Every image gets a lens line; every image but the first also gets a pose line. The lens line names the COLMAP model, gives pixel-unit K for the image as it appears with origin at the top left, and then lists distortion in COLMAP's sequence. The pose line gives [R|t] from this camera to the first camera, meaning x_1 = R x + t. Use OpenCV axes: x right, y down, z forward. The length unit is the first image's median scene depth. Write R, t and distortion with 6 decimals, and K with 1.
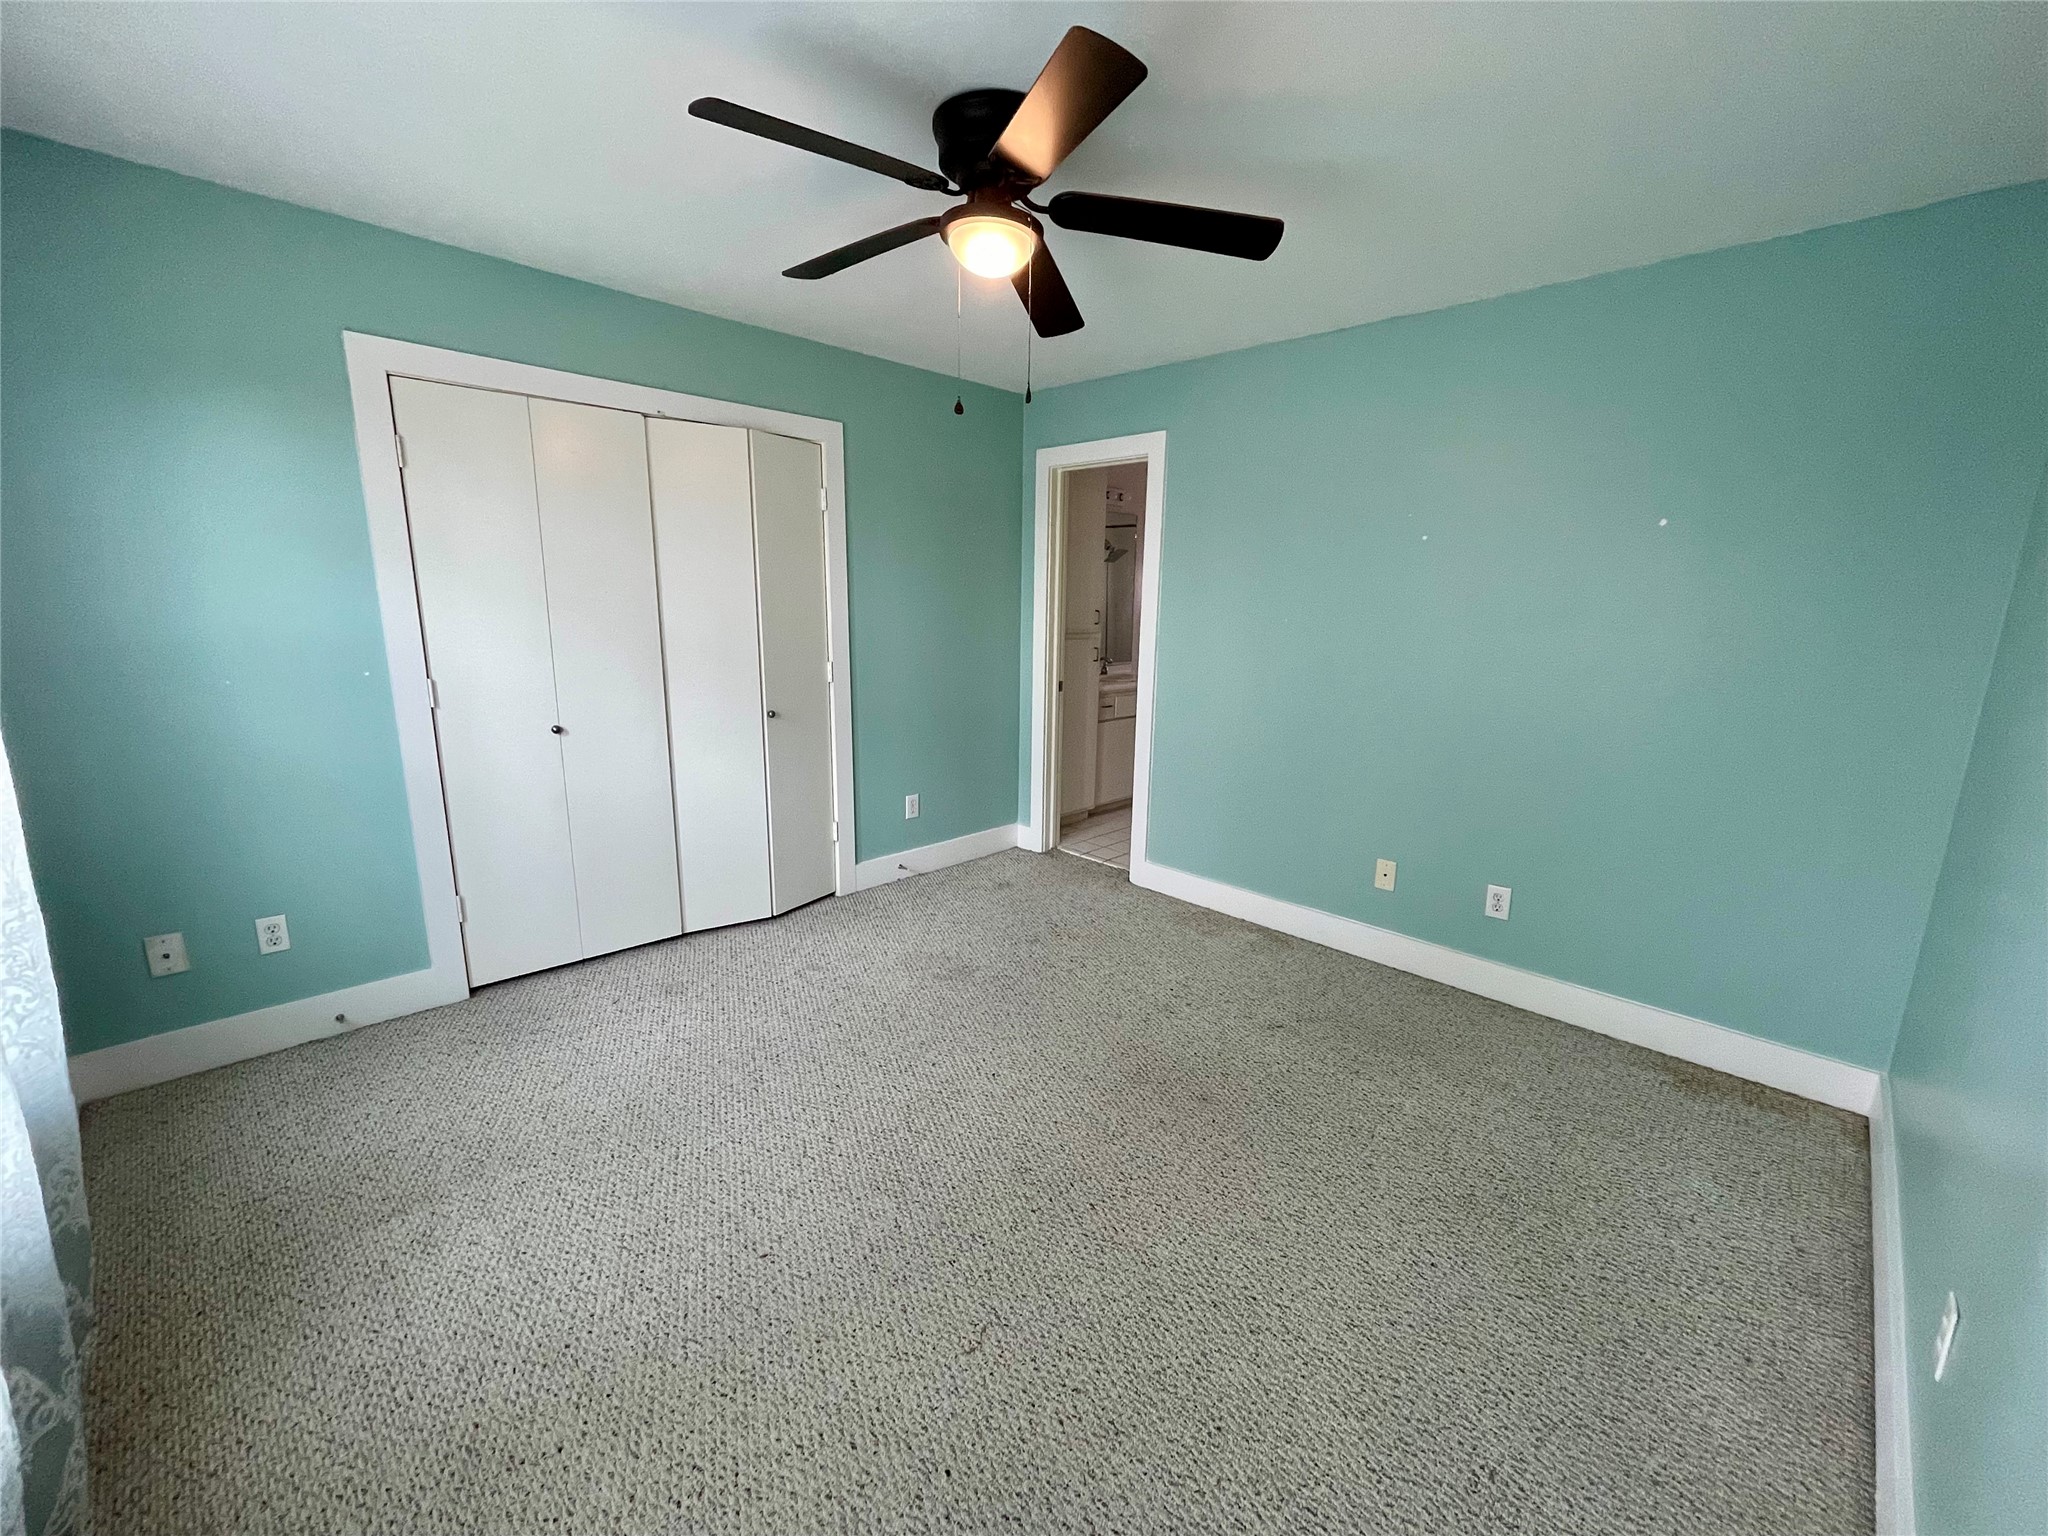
lens RADIAL K [[824.9, 0, 1019.6], [0, 824.9, 768.9], [0, 0, 1]] dist [-0.000286, -0.000111]
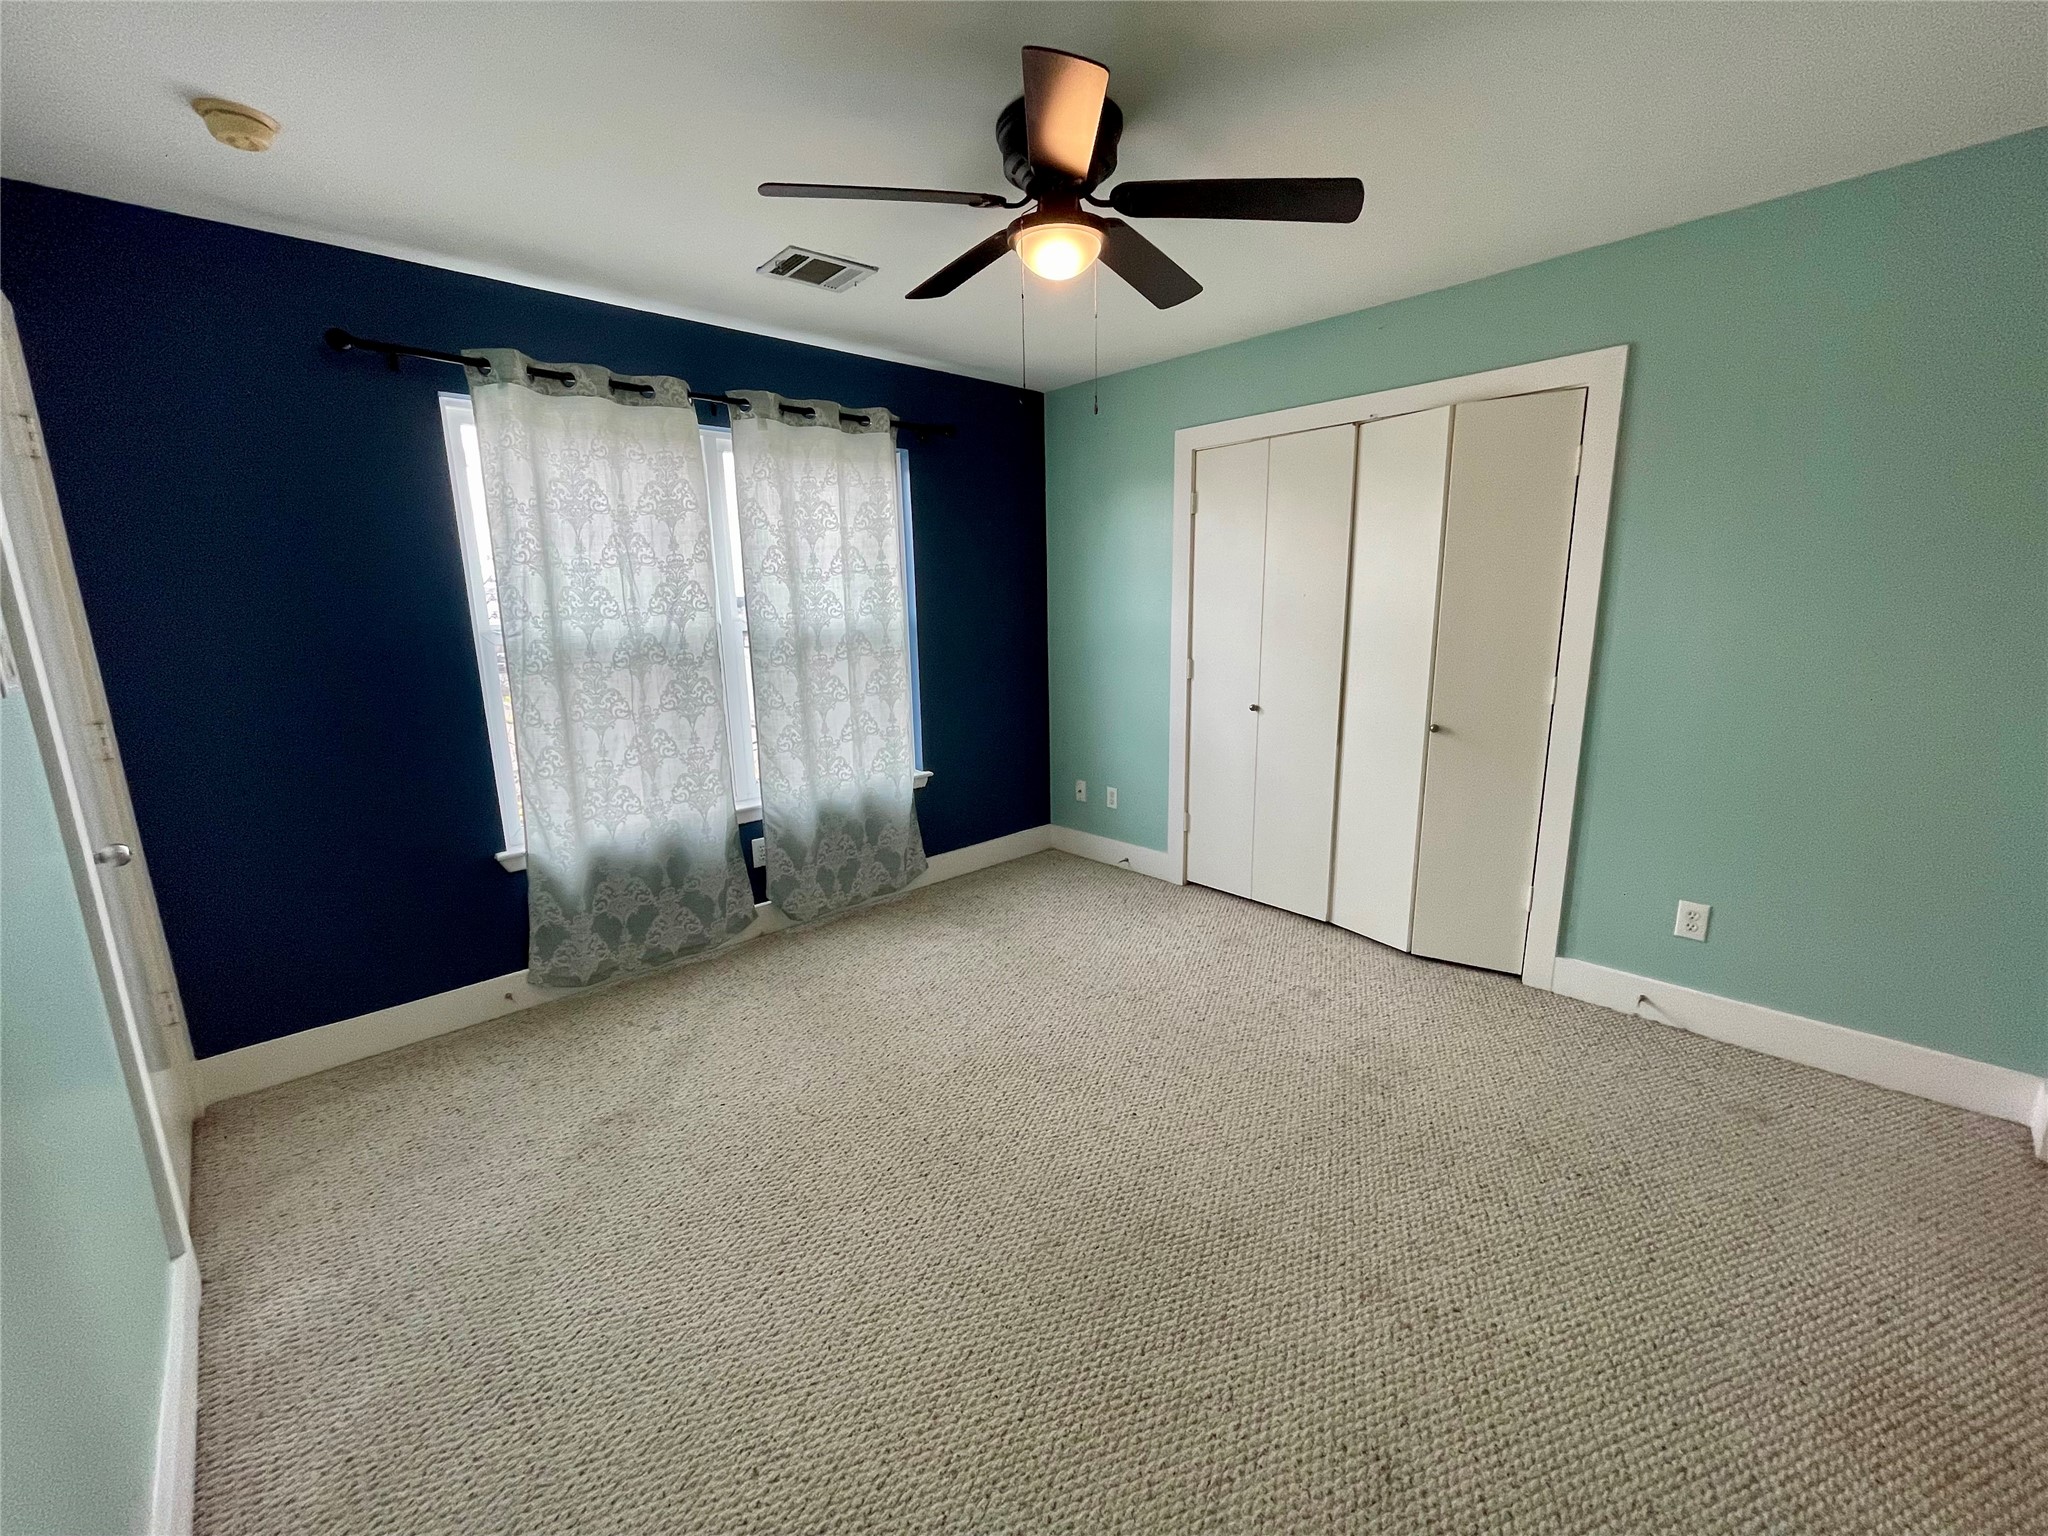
lens RADIAL K [[824.9, 0, 1019.6], [0, 824.9, 768.9], [0, 0, 1]] dist [-0.000286, -0.000111]
pose [[-0.020422, 0.187184, -0.982113, 0.639430], [-0.186791, 0.964307, 0.187674, -0.118741], [0.982187, 0.187283, 0.015271, 0.622976]]
